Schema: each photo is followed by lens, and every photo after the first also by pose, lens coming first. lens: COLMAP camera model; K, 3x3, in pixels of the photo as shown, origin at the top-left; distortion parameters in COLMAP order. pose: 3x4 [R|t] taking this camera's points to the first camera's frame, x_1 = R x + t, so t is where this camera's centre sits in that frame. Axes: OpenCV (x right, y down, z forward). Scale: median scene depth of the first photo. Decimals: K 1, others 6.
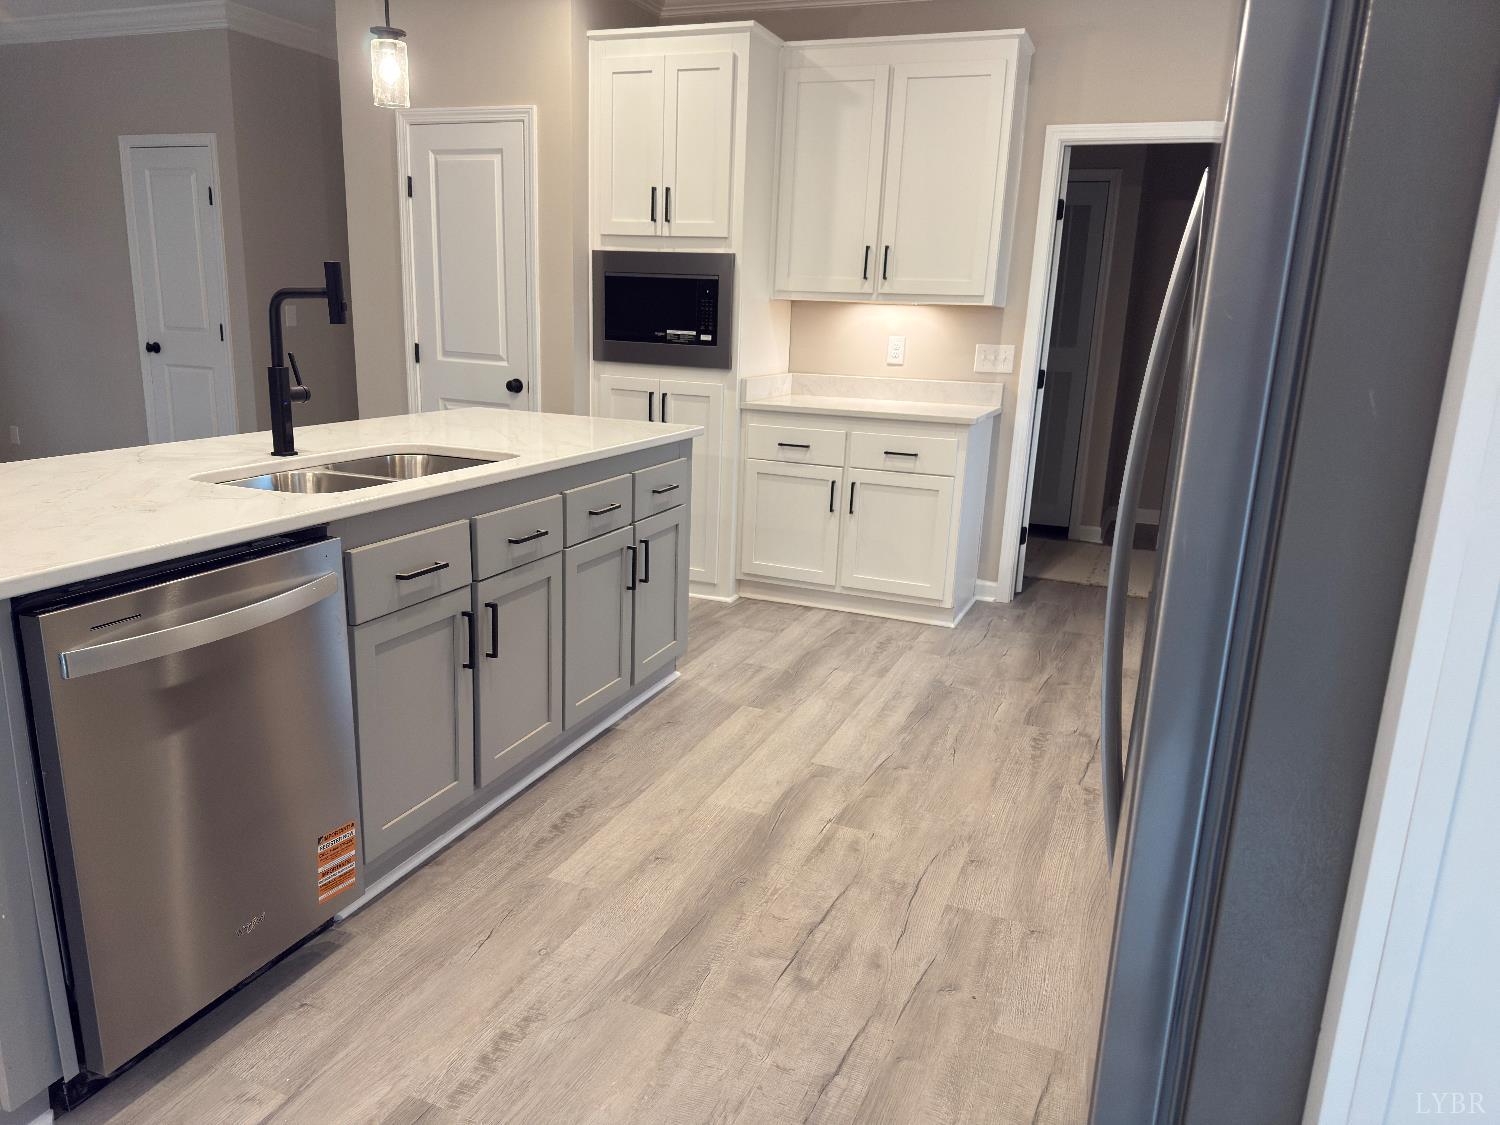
lens RADIAL K [[1085.2, 0, 717.5], [0, 1085.2, 541.9], [0, 0, 1]] dist [0.208114, -0.386239]
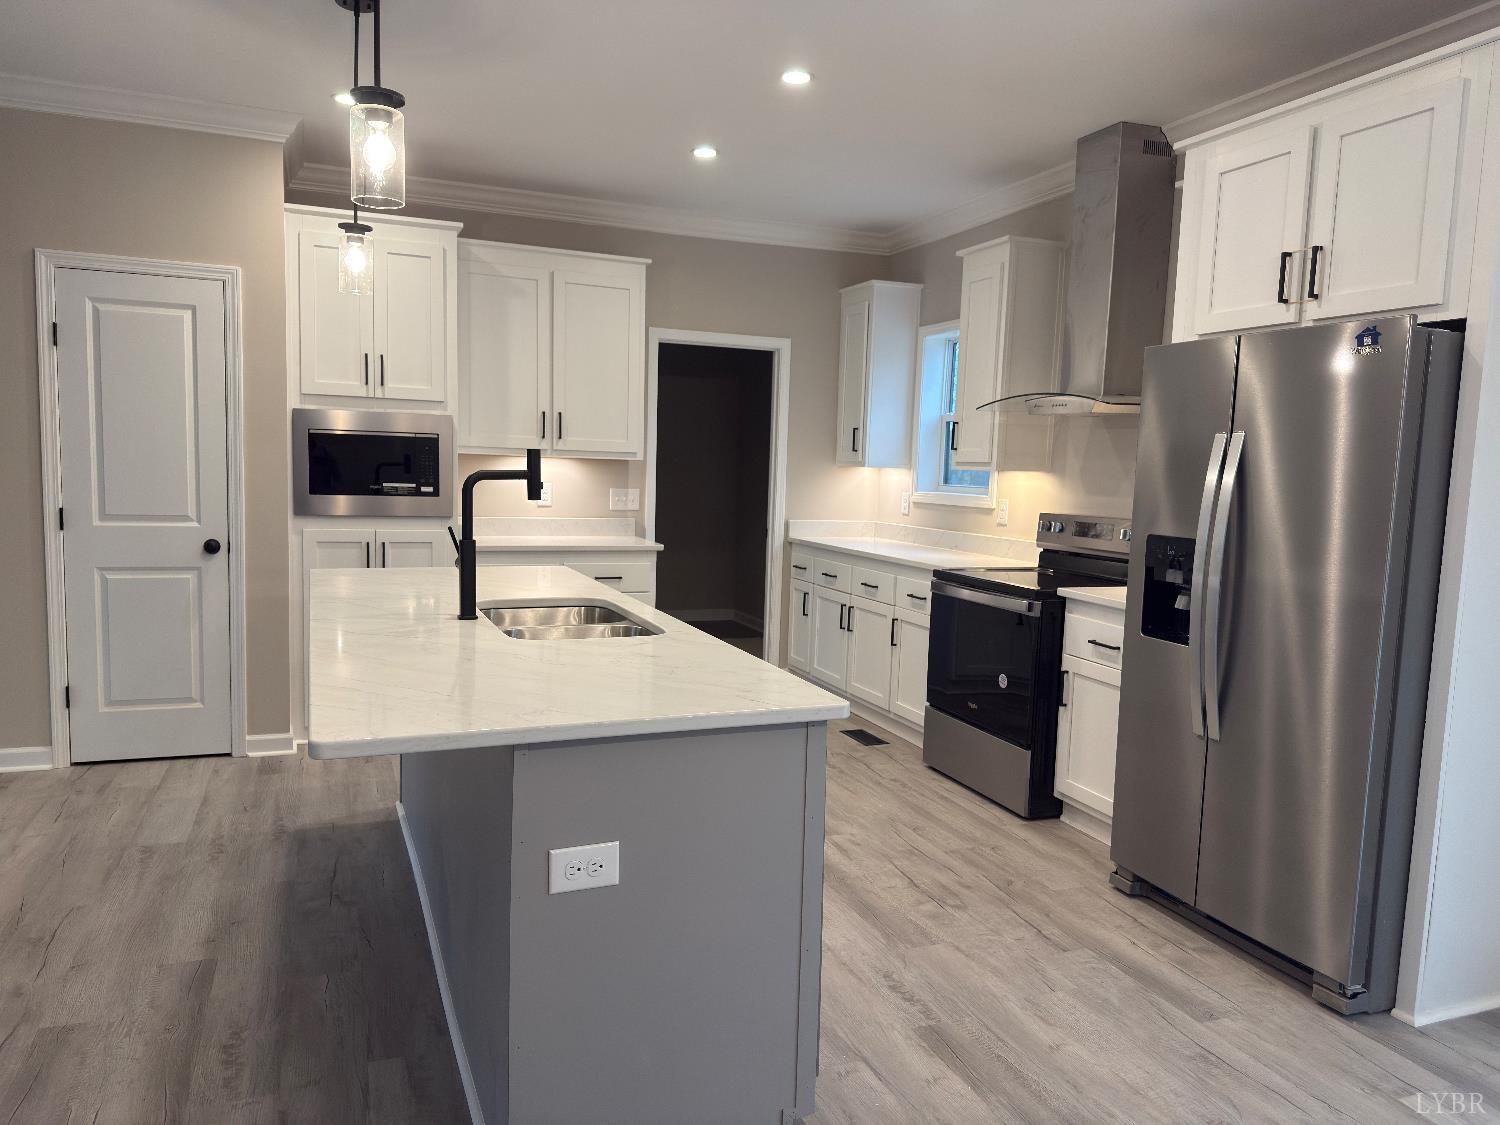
lens RADIAL K [[1078.9, 0, 750.0], [0, 1078.9, 562.5], [0, 0, 1]] dist [0.046373, -0.001953]
pose [[0.714152, -0.081171, 0.695268, -0.533535], [0.144764, 0.988908, -0.033243, -0.033593], [-0.684858, 0.124390, 0.717981, 0.020668]]
